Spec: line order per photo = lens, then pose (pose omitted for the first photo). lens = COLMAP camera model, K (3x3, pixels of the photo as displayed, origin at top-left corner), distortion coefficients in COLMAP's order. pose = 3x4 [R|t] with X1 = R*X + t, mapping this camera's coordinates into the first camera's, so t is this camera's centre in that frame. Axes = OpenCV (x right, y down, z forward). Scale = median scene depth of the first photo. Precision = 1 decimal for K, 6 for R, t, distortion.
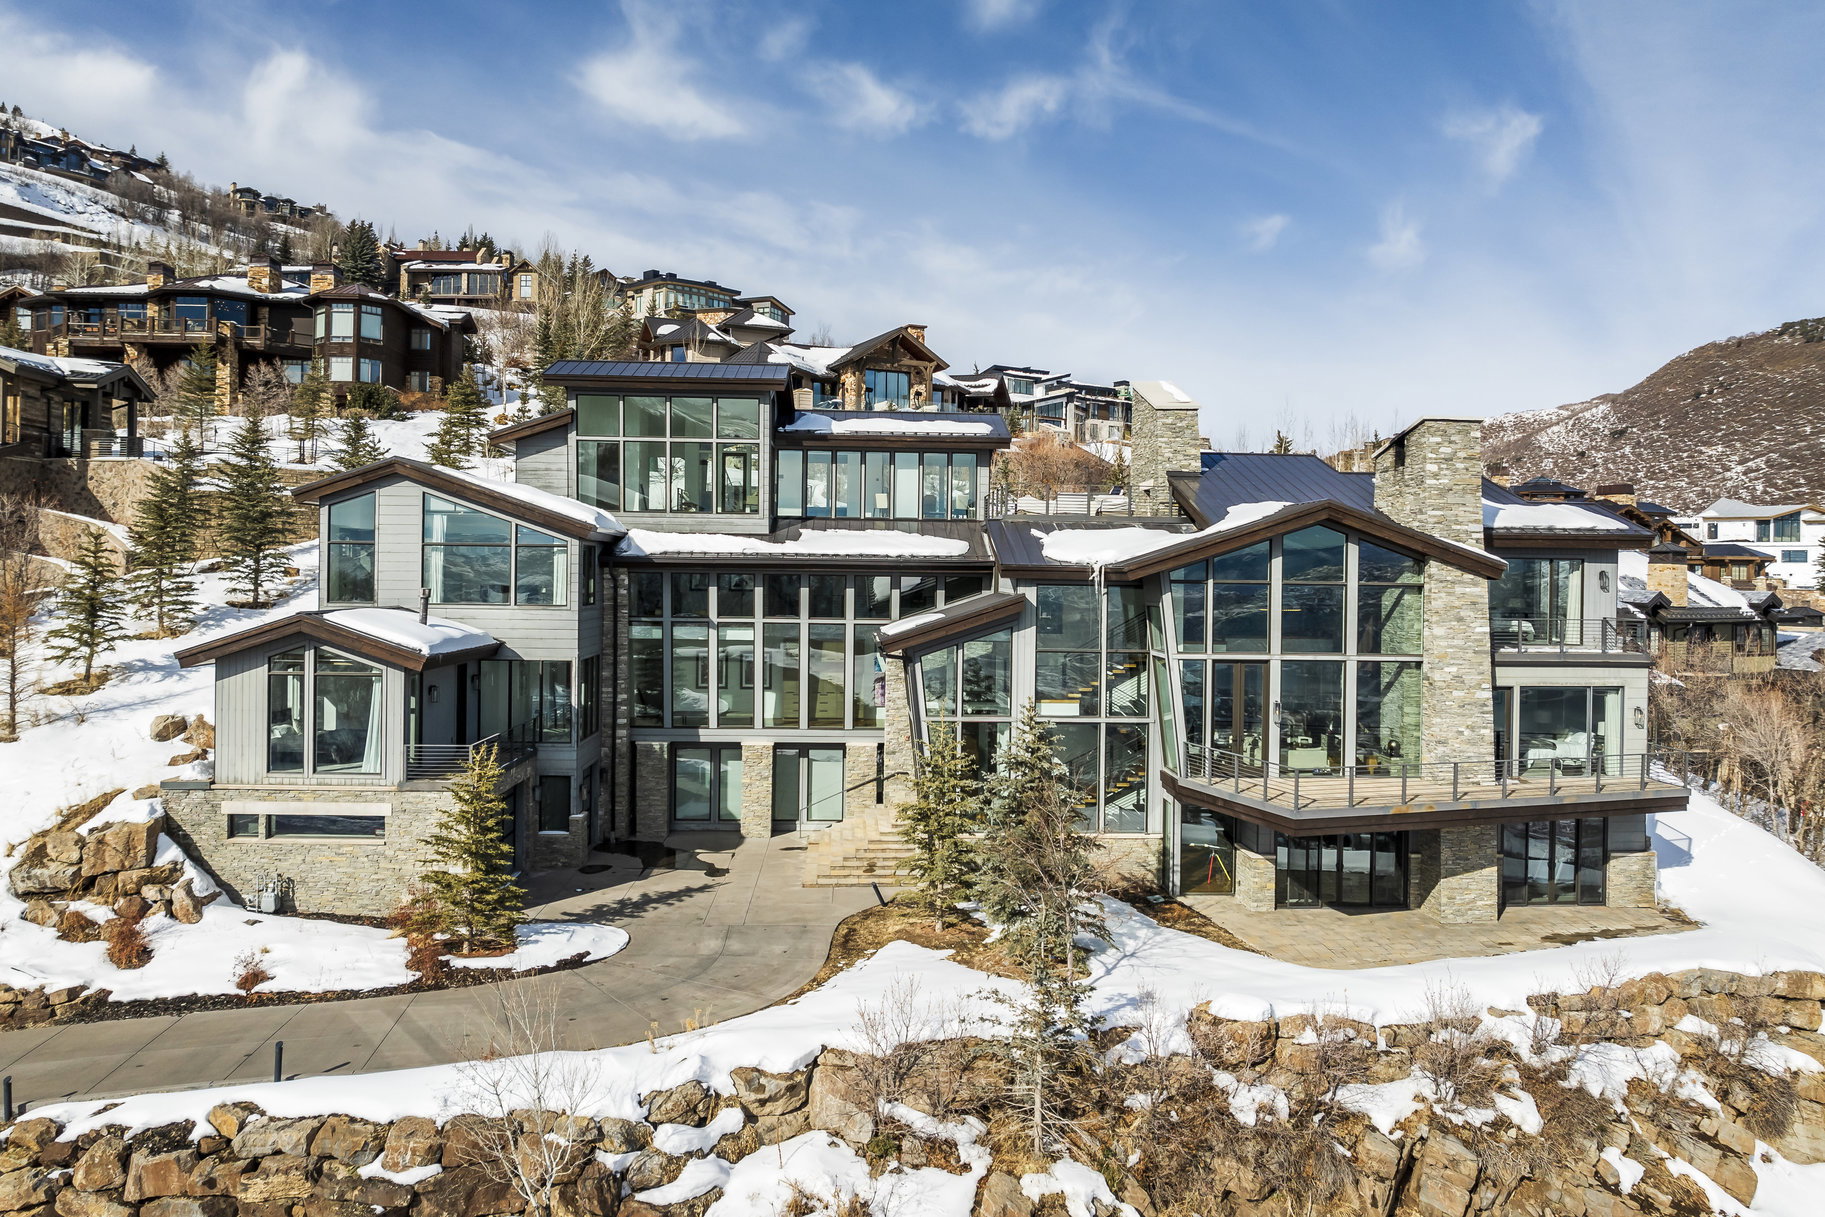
lens RADIAL K [[1288.0, 0, 914.0], [0, 1288.0, 575.8], [0, 0, 1]] dist [-0.048644, 0.018870]
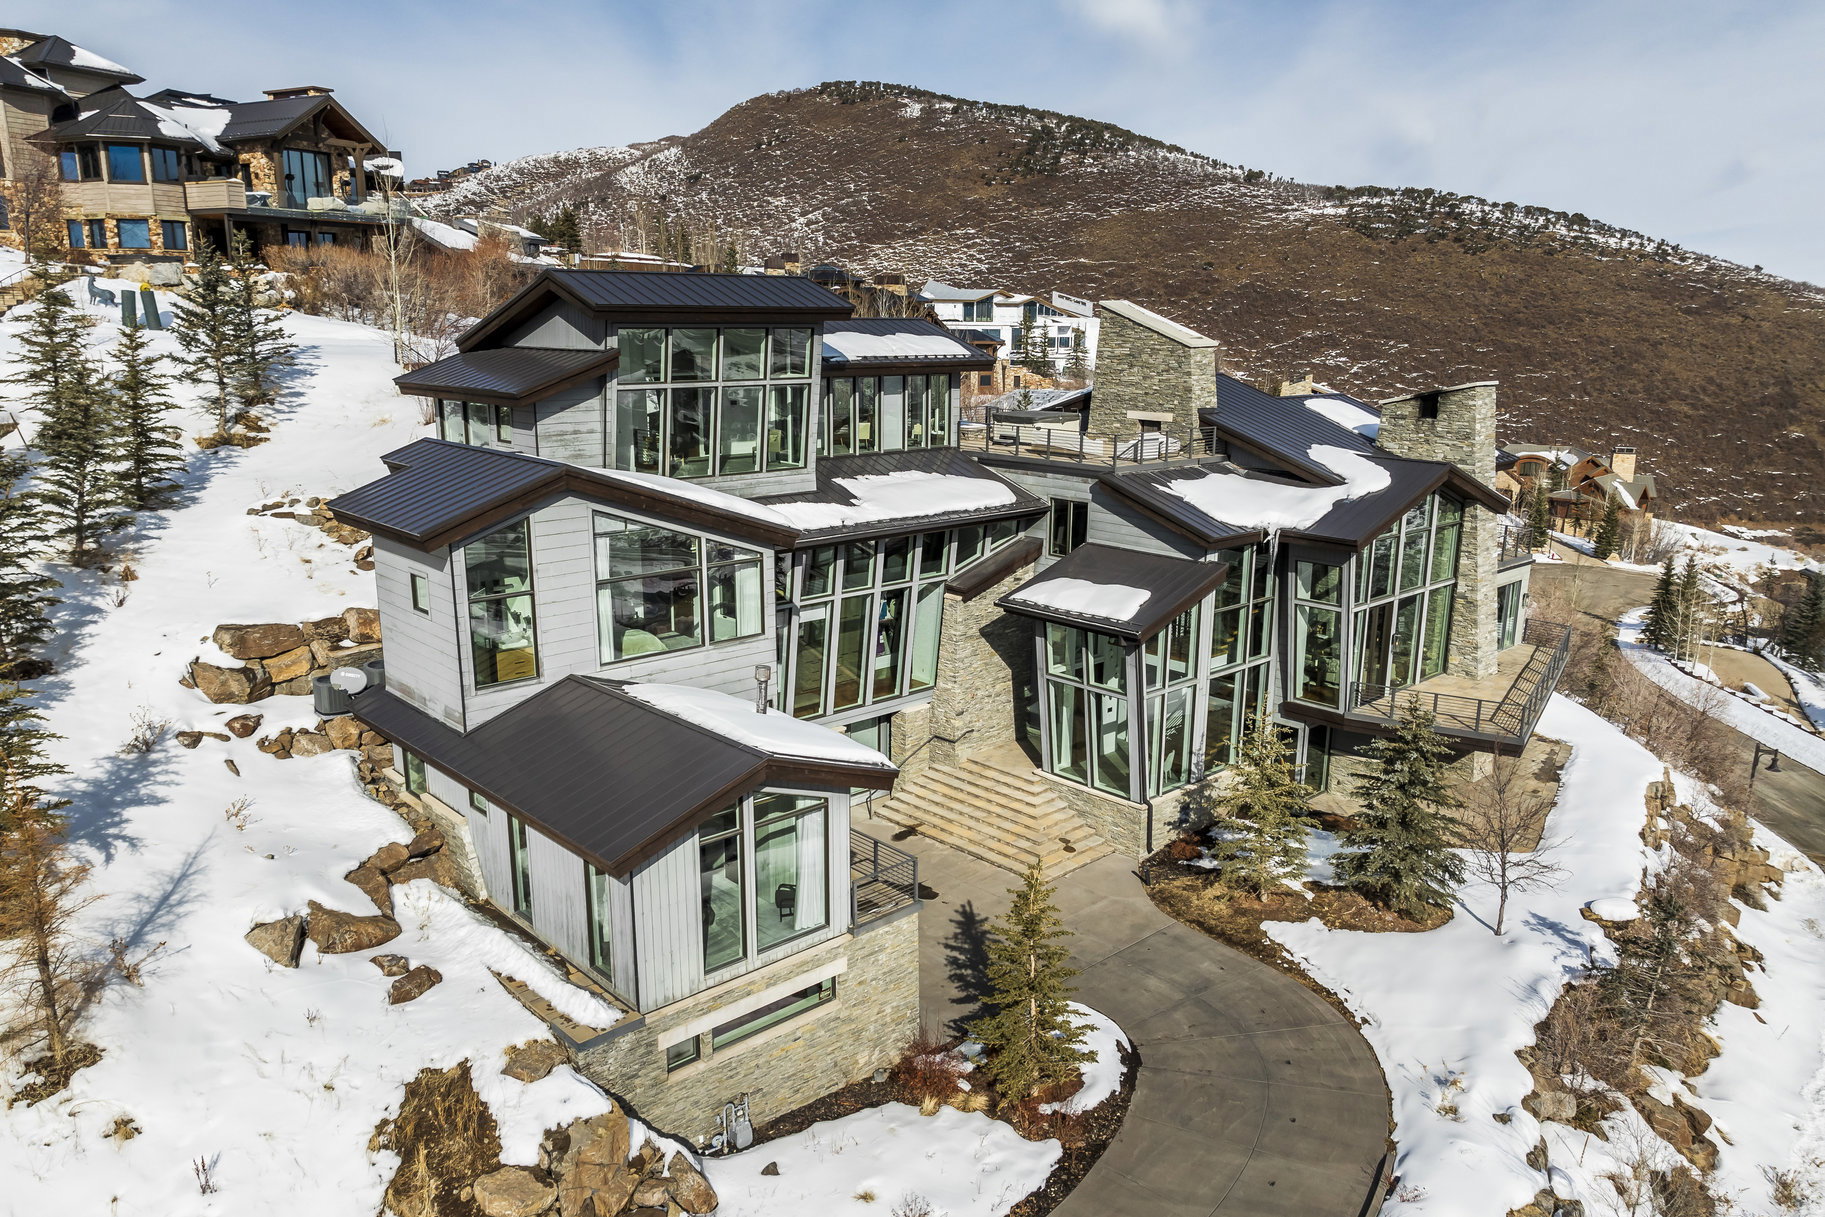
lens RADIAL K [[1287.9, 0, 916.2], [0, 1287.9, 642.6], [0, 0, 1]] dist [-0.034621, -0.004206]
pose [[0.763480, -0.166578, 0.623980, -0.791891], [0.003534, 0.967227, 0.253888, -0.195907], [-0.645822, -0.191633, 0.739047, 0.407721]]
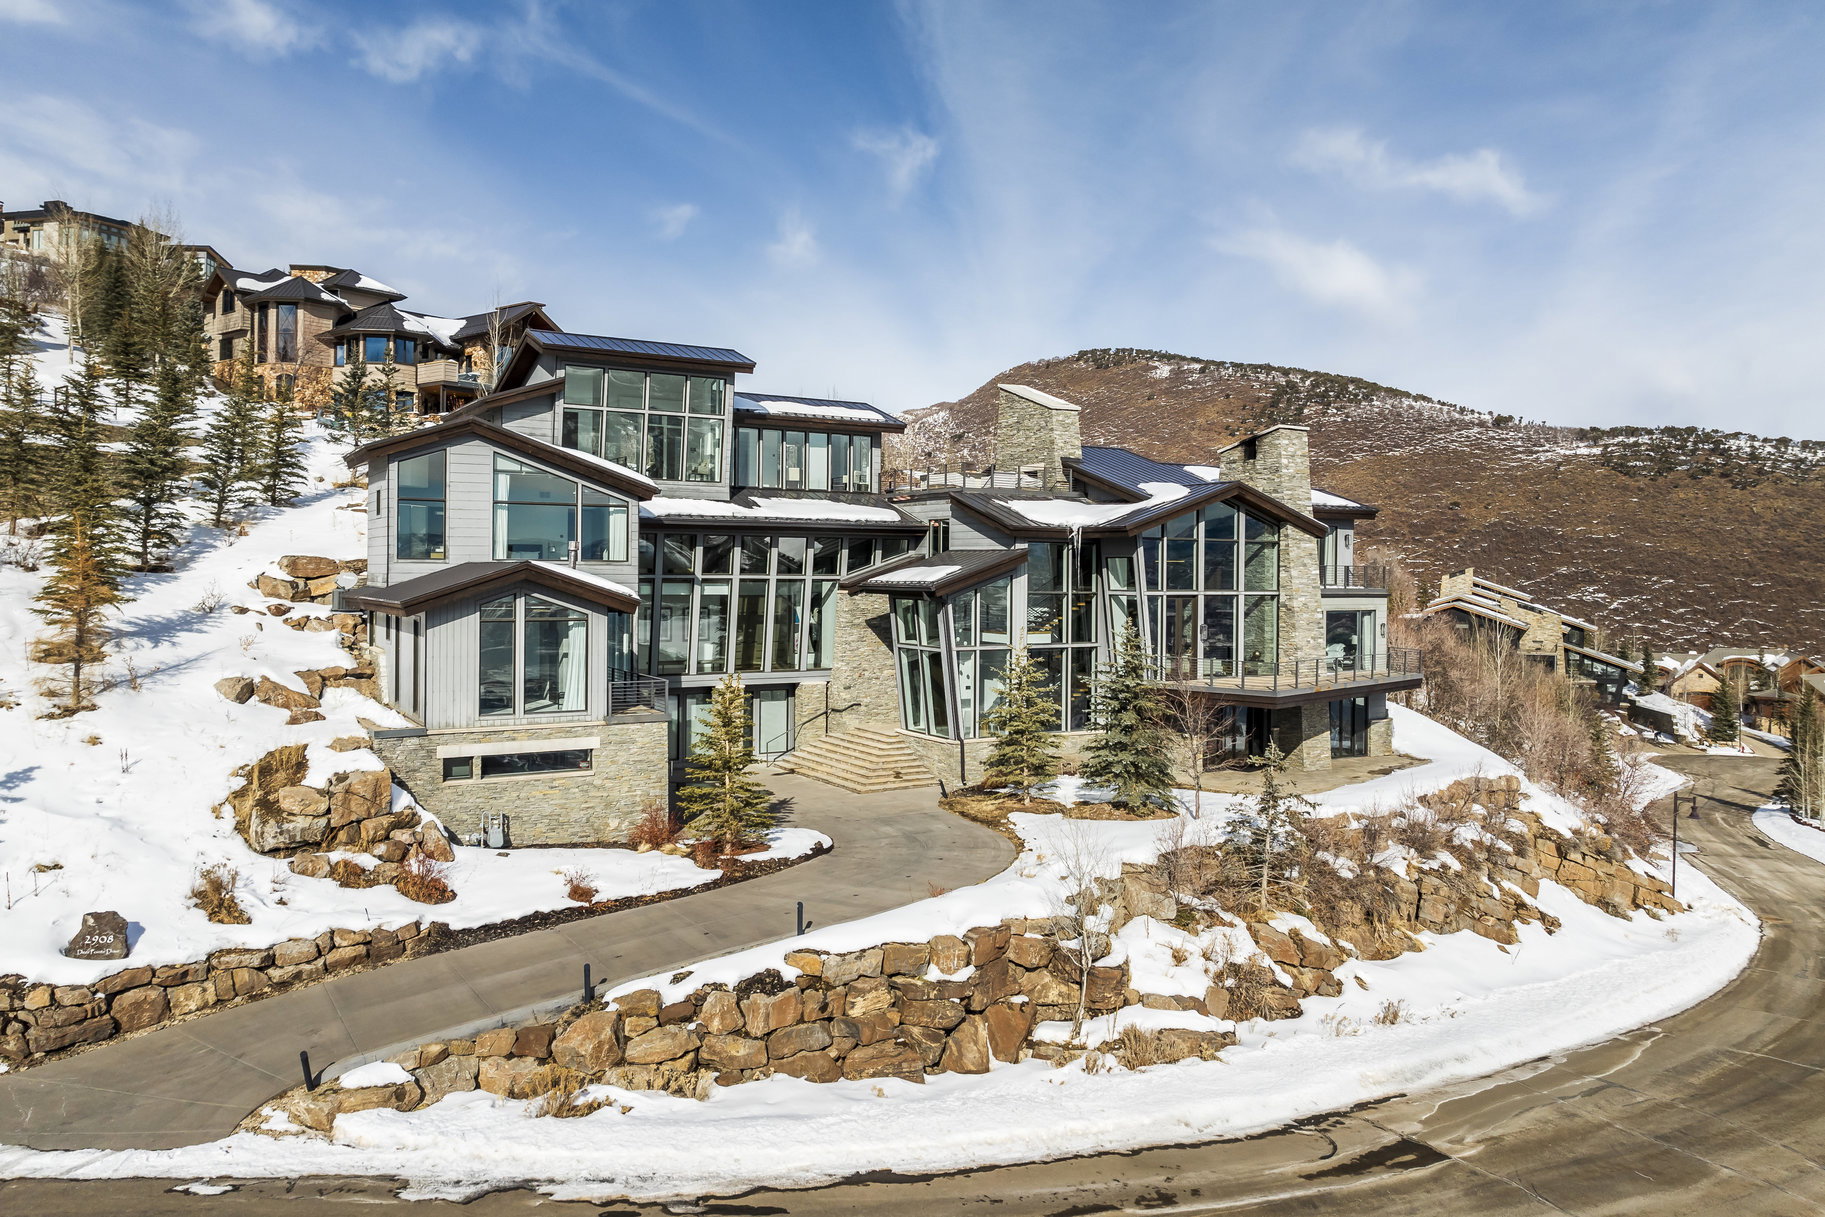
lens RADIAL K [[1287.3, 0, 913.0], [0, 1287.3, 574.3], [0, 0, 1]] dist [-0.033295, -0.002100]
pose [[0.881874, -0.007630, 0.471424, -0.653810], [0.004152, 0.999956, 0.008419, 0.029894], [-0.471468, -0.005467, 0.881866, -0.086679]]
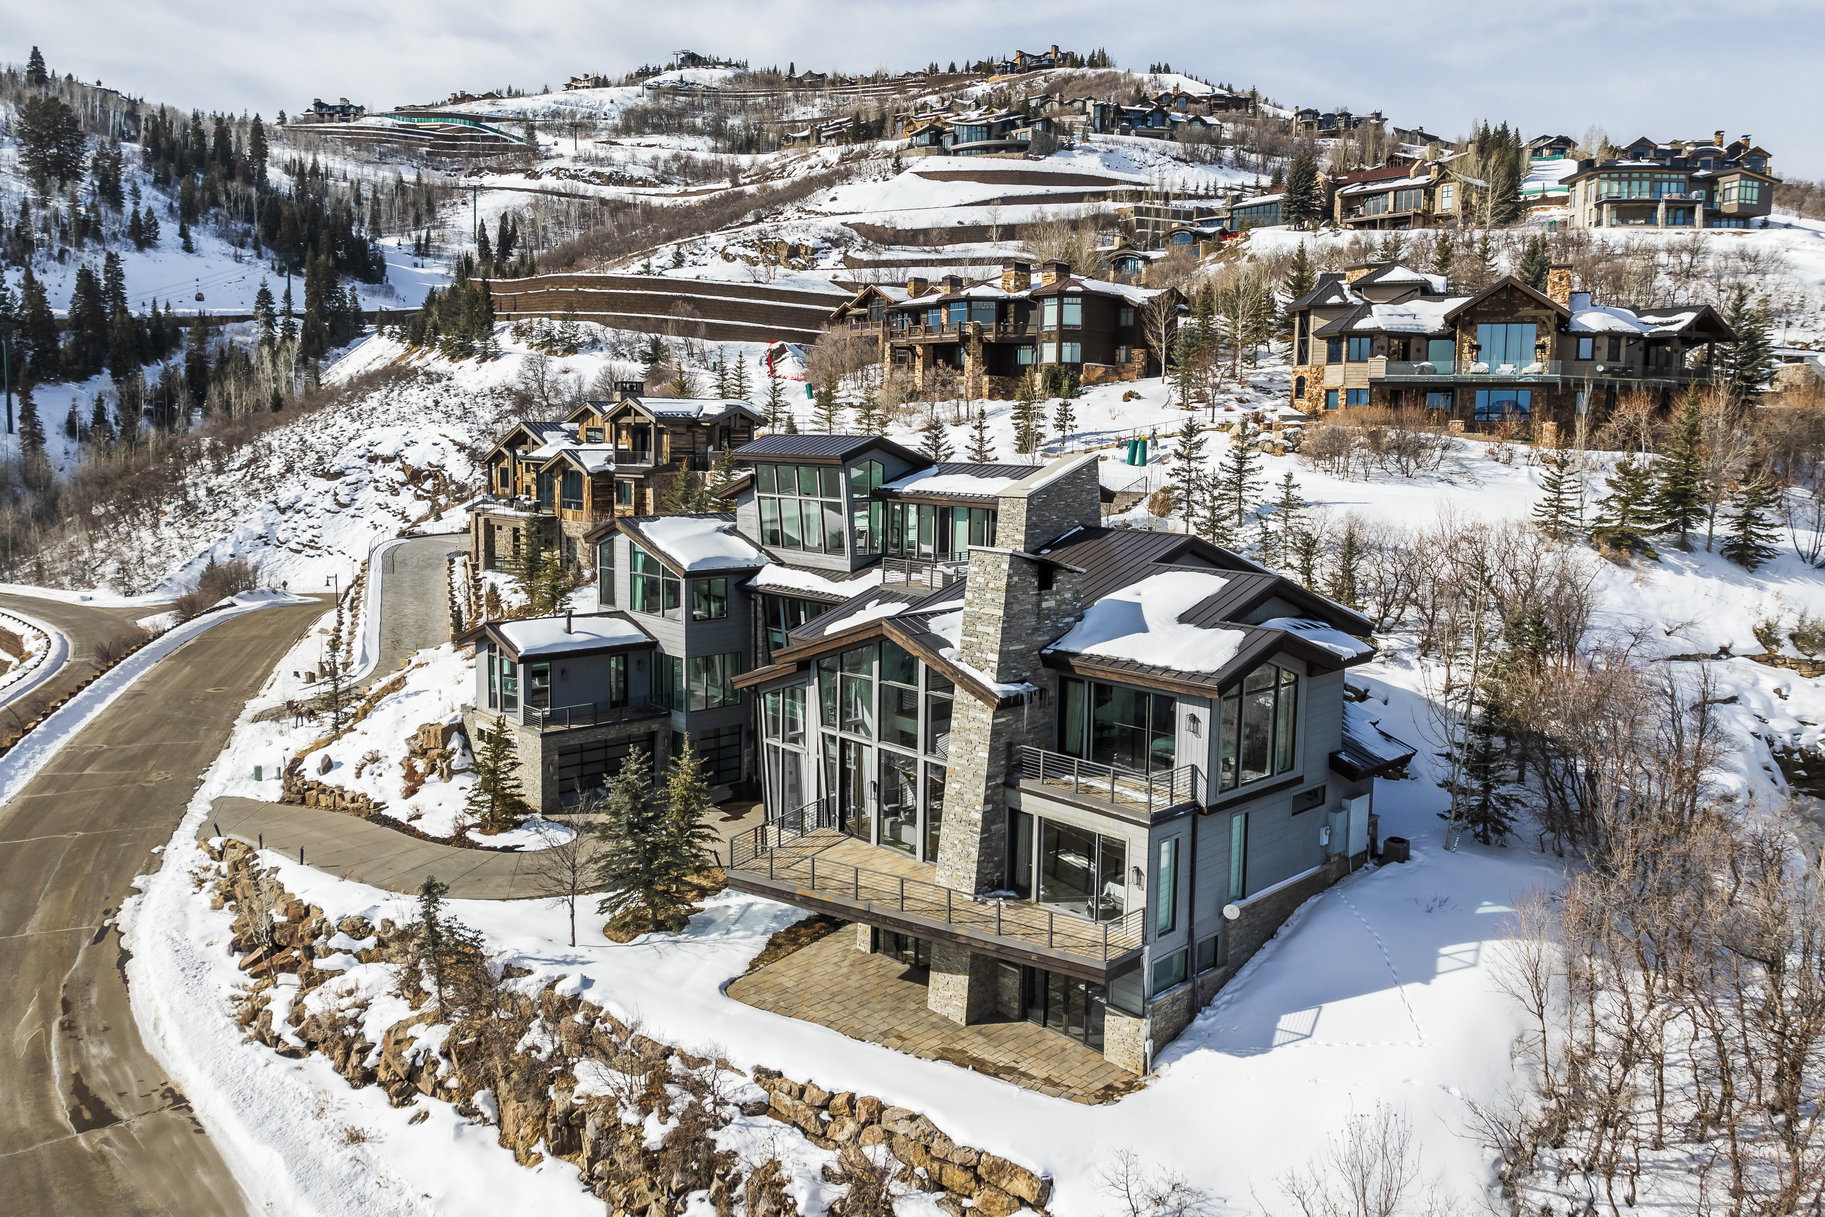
lens RADIAL K [[1281.7, 0, 915.4], [0, 1281.7, 550.9], [0, 0, 1]] dist [-0.029951, -0.020086]
pose [[0.653695, 0.065311, -0.753935, 1.175513], [-0.006031, 0.996687, 0.081111, -0.207380], [0.756734, -0.048475, 0.651923, 0.273354]]
